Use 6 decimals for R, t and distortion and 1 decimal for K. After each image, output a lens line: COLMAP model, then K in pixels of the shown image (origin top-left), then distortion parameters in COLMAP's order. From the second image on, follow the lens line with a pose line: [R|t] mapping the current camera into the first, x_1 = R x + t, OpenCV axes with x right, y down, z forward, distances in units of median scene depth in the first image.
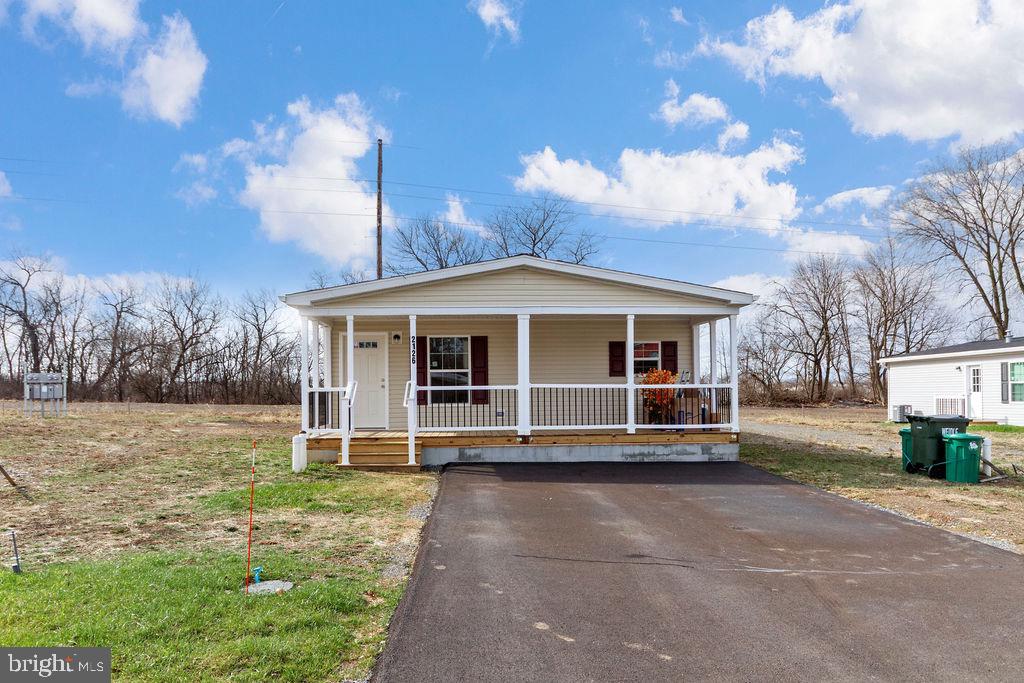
lens RADIAL K [[704.1, 0, 508.4], [0, 704.1, 398.1], [0, 0, 1]] dist [0.003952, -0.251669]
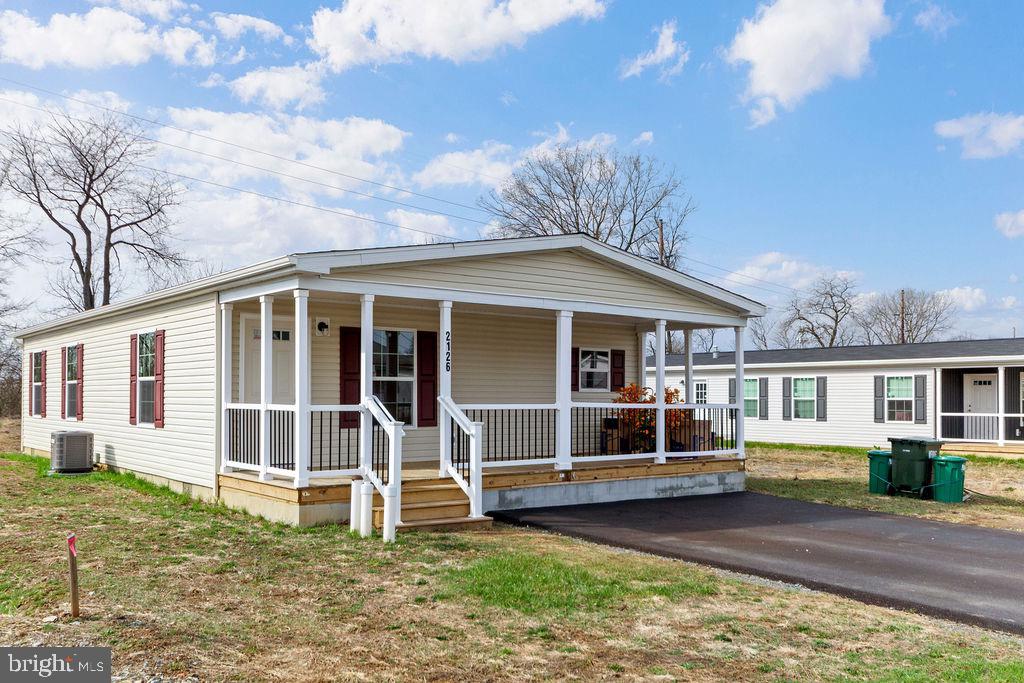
lens RADIAL K [[902.6, 0, 511.4], [0, 902.6, 394.0], [0, 0, 1]] dist [-0.005437, -0.000163]
pose [[0.816201, 0.015974, 0.577547, -0.576395], [-0.010287, 0.999861, -0.013116, -0.015272], [-0.577677, 0.004764, 0.816252, 0.234304]]
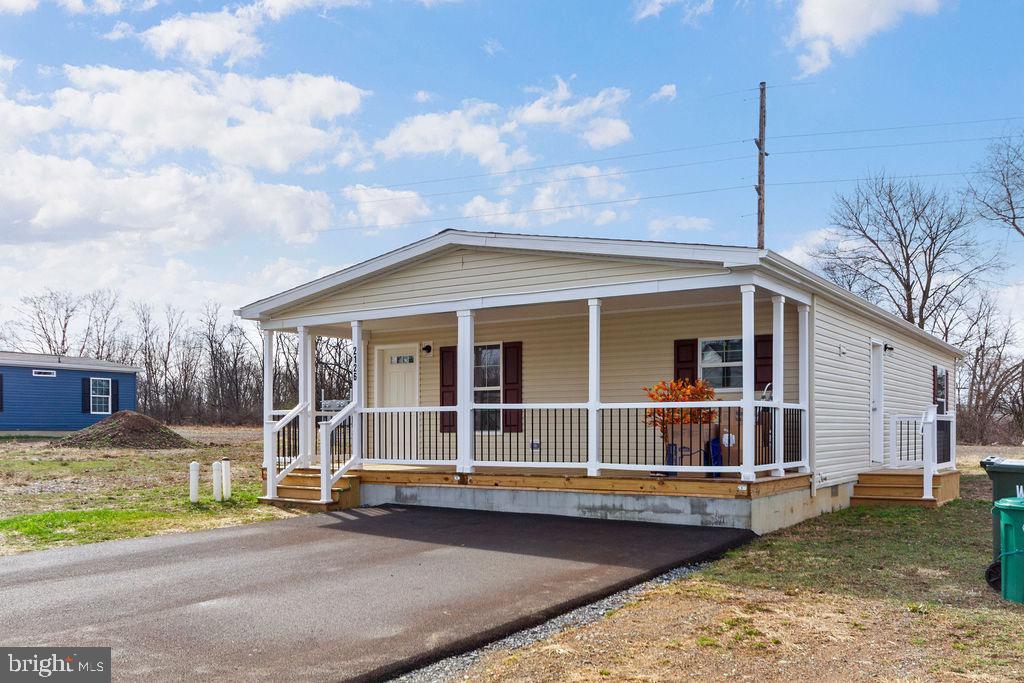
lens RADIAL K [[910.8, 0, 515.1], [0, 910.8, 436.6], [0, 0, 1]] dist [-0.007581, -0.002418]
pose [[0.799026, 0.011588, -0.601185, 0.631277], [-0.007774, 0.999930, 0.008943, 0.005254], [0.601246, -0.002472, 0.799060, 0.257795]]
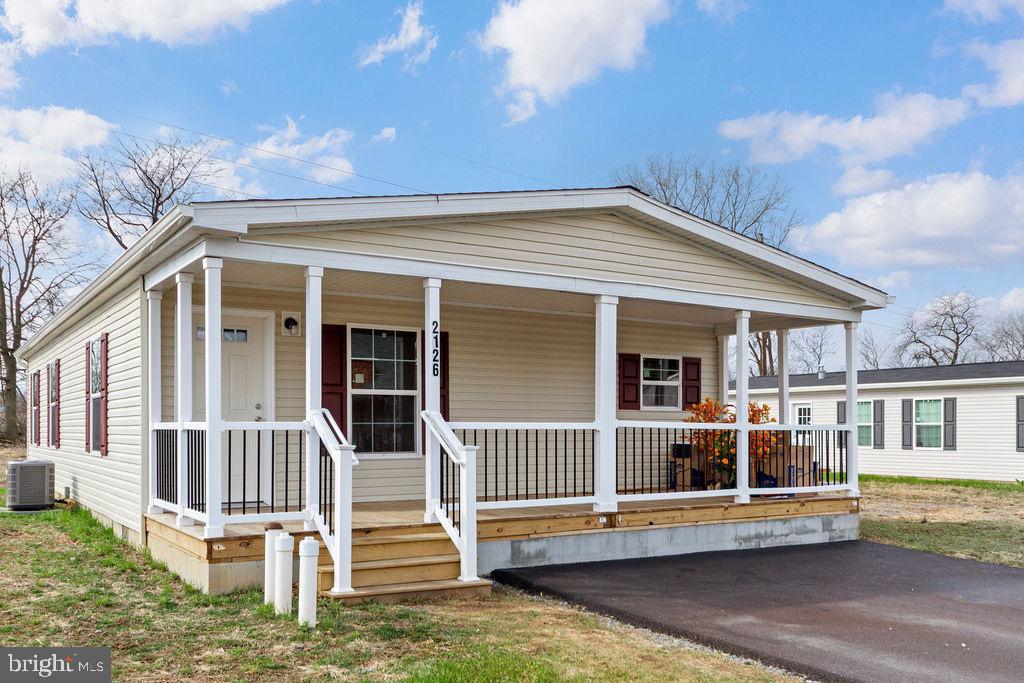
lens RADIAL K [[910.8, 0, 515.1], [0, 910.8, 436.6], [0, 0, 1]] dist [-0.007581, -0.002418]
pose [[0.871709, 0.006989, 0.489975, -0.388367], [-0.007653, 0.999971, -0.000648, -0.006061], [-0.489965, -0.003184, 0.871736, 0.398314]]
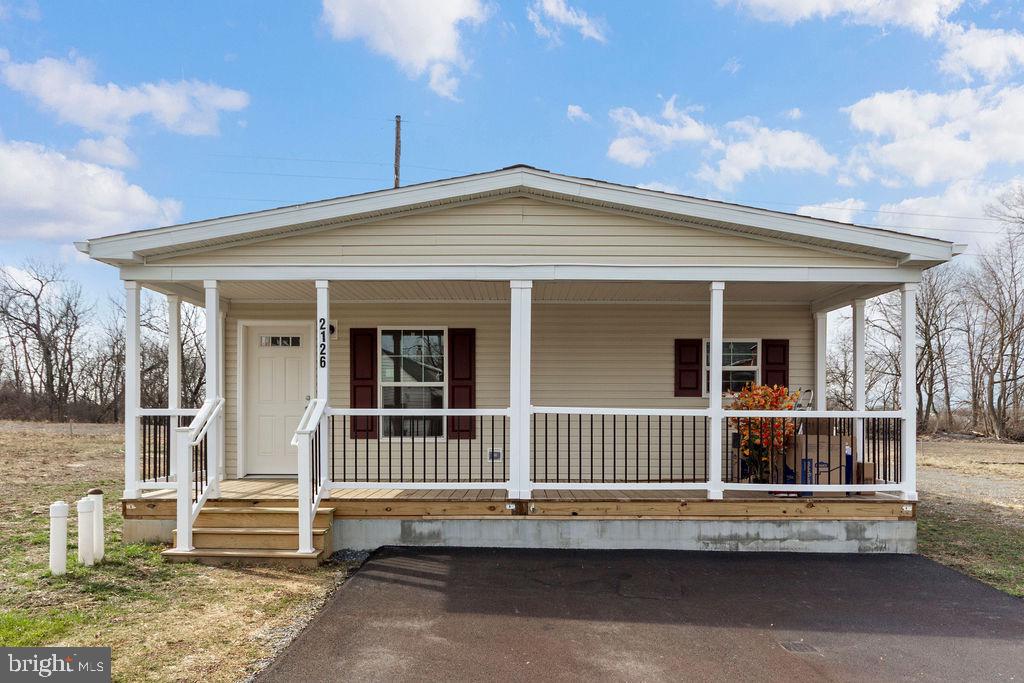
lens RADIAL K [[743.2, 0, 513.8], [0, 743.2, 430.0], [0, 0, 1]] dist [-0.003985, 0.000057]
pose [[0.998126, 0.014073, -0.059551, 0.050794], [-0.013467, 0.999854, 0.010563, -0.007574], [0.059691, -0.009741, 0.998169, 0.408862]]
